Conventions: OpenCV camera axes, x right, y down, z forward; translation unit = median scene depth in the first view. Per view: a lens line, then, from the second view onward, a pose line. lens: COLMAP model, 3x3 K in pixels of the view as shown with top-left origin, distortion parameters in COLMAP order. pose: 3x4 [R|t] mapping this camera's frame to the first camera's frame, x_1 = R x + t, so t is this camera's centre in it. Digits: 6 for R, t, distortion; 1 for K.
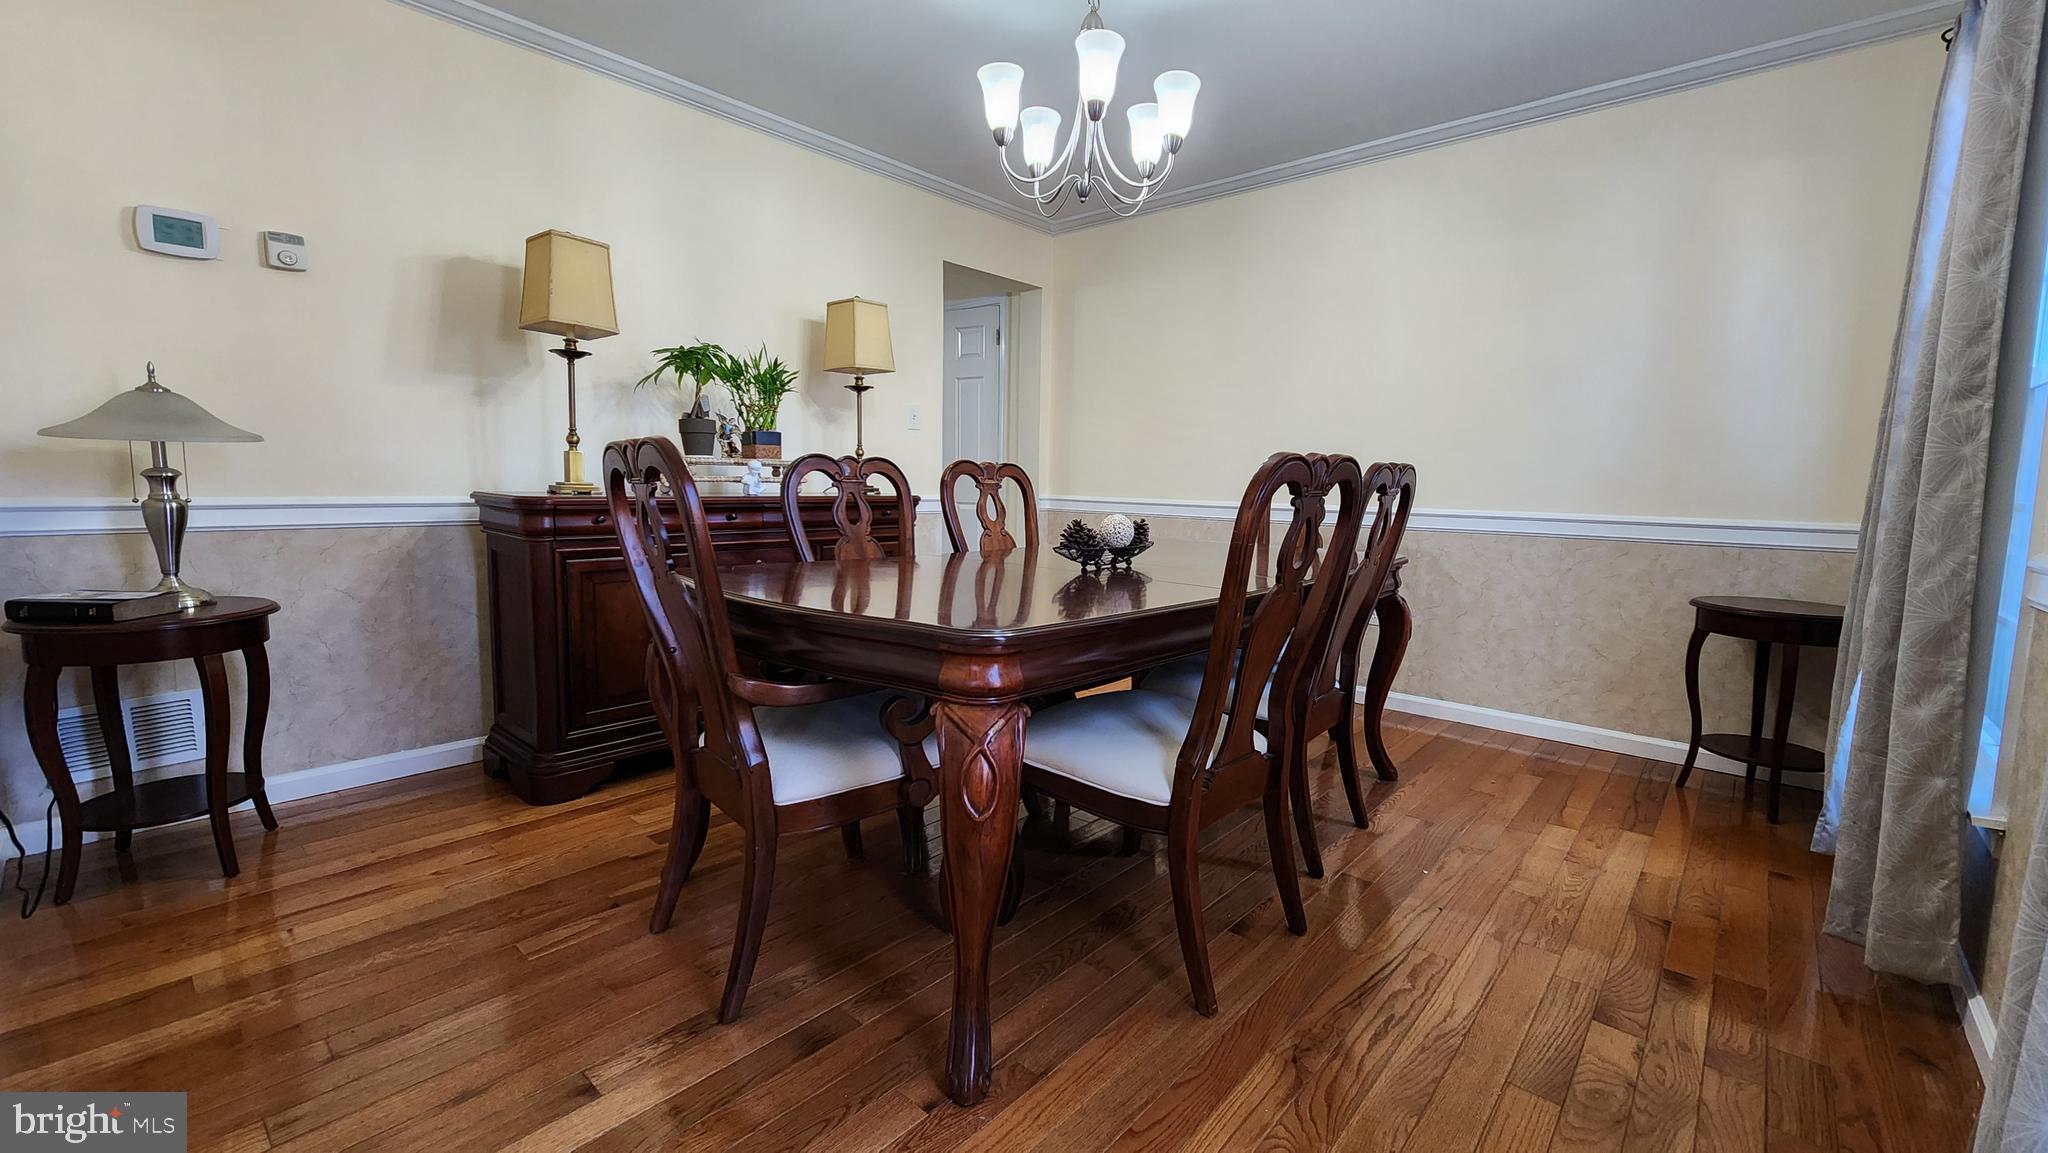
lens RADIAL K [[810.8, 0, 1045.8], [0, 810.8, 523.7], [0, 0, 1]] dist [-0.008833, 0.000583]
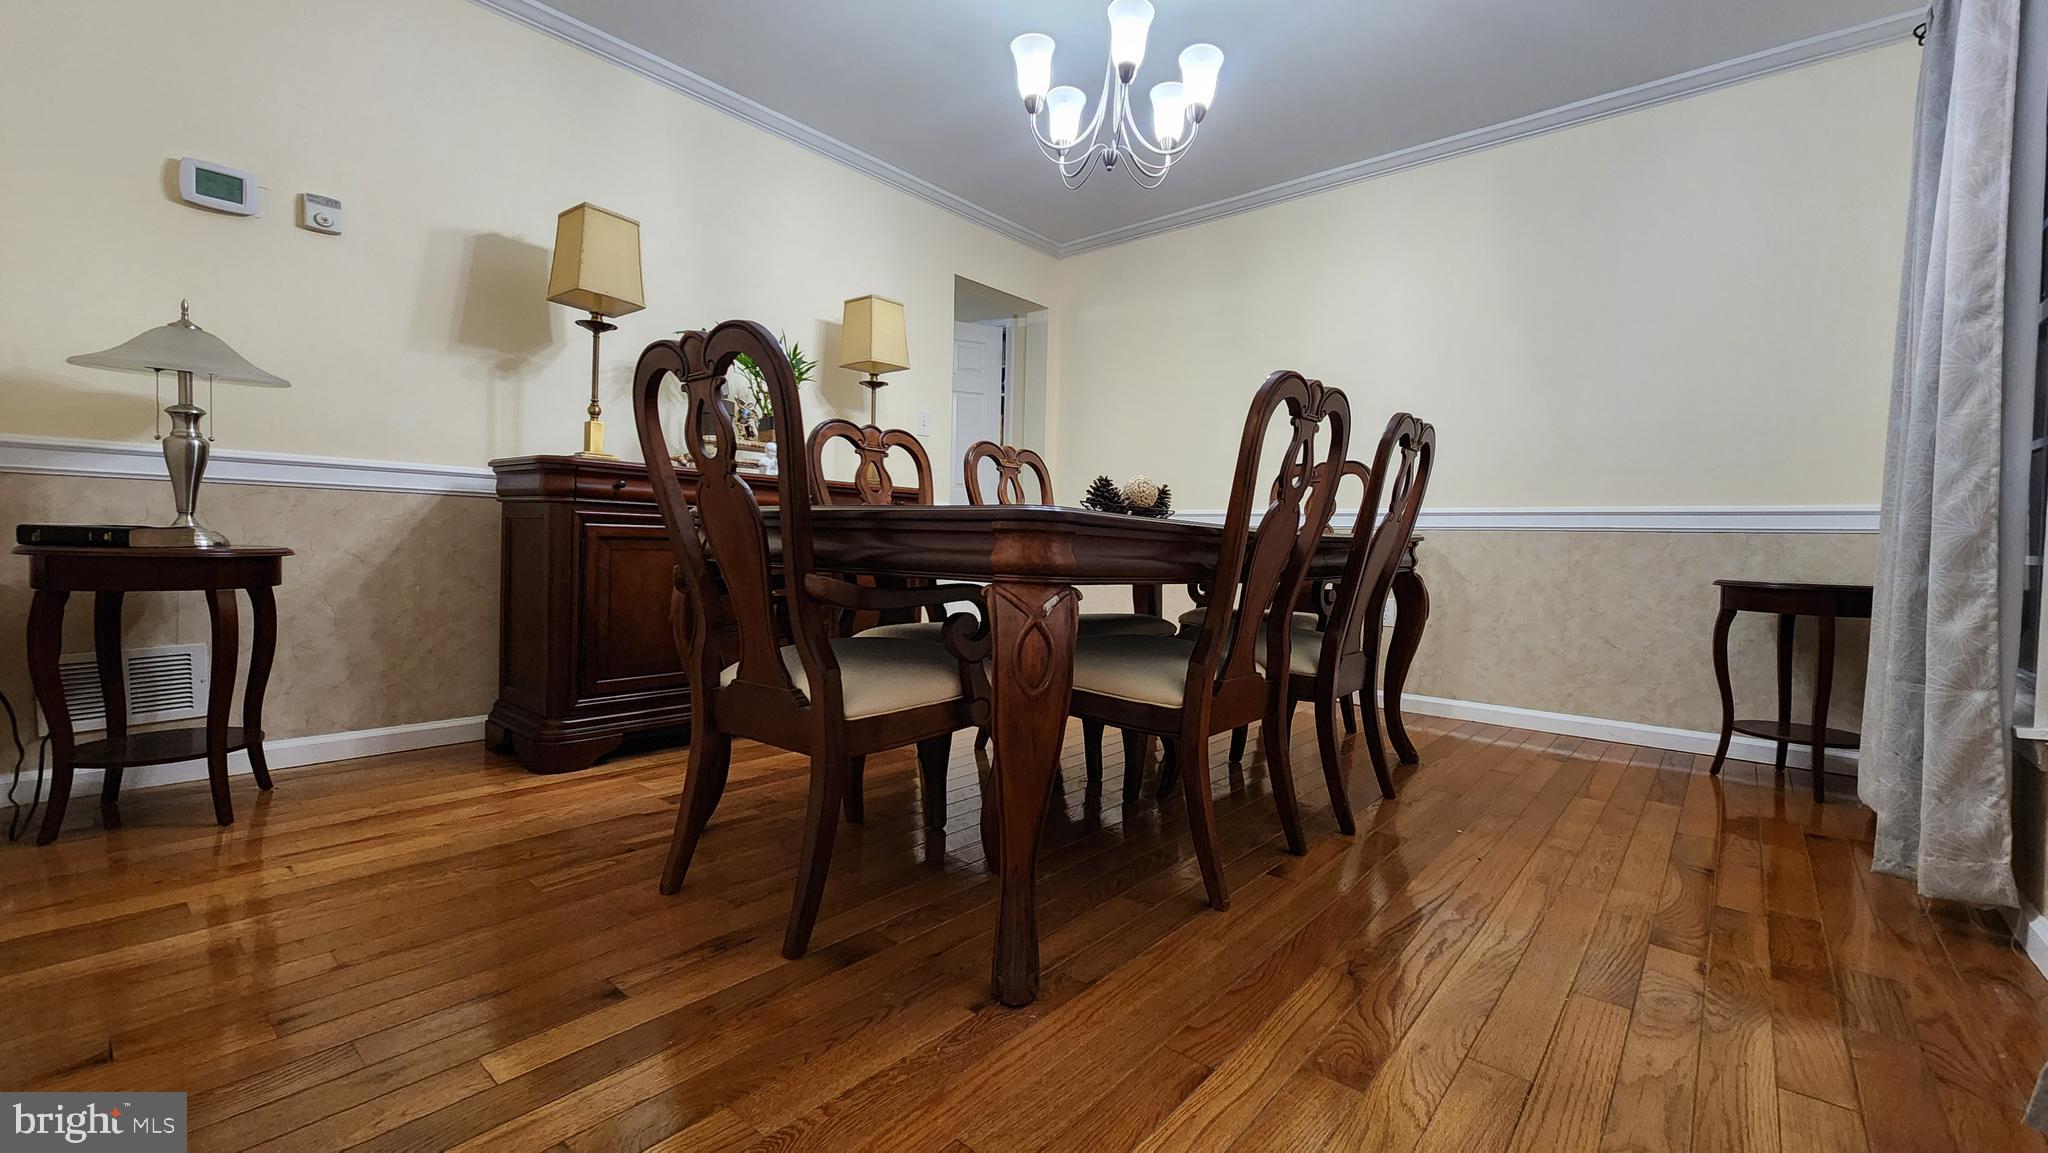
lens RADIAL K [[810.8, 0, 1025.4], [0, 810.8, 582.8], [0, 0, 1]] dist [-0.008833, 0.000583]
pose [[0.999862, 0.007194, 0.014950, -0.074598], [-0.006074, 0.997264, -0.073673, 0.209594], [-0.015439, 0.073572, 0.997170, 0.008549]]
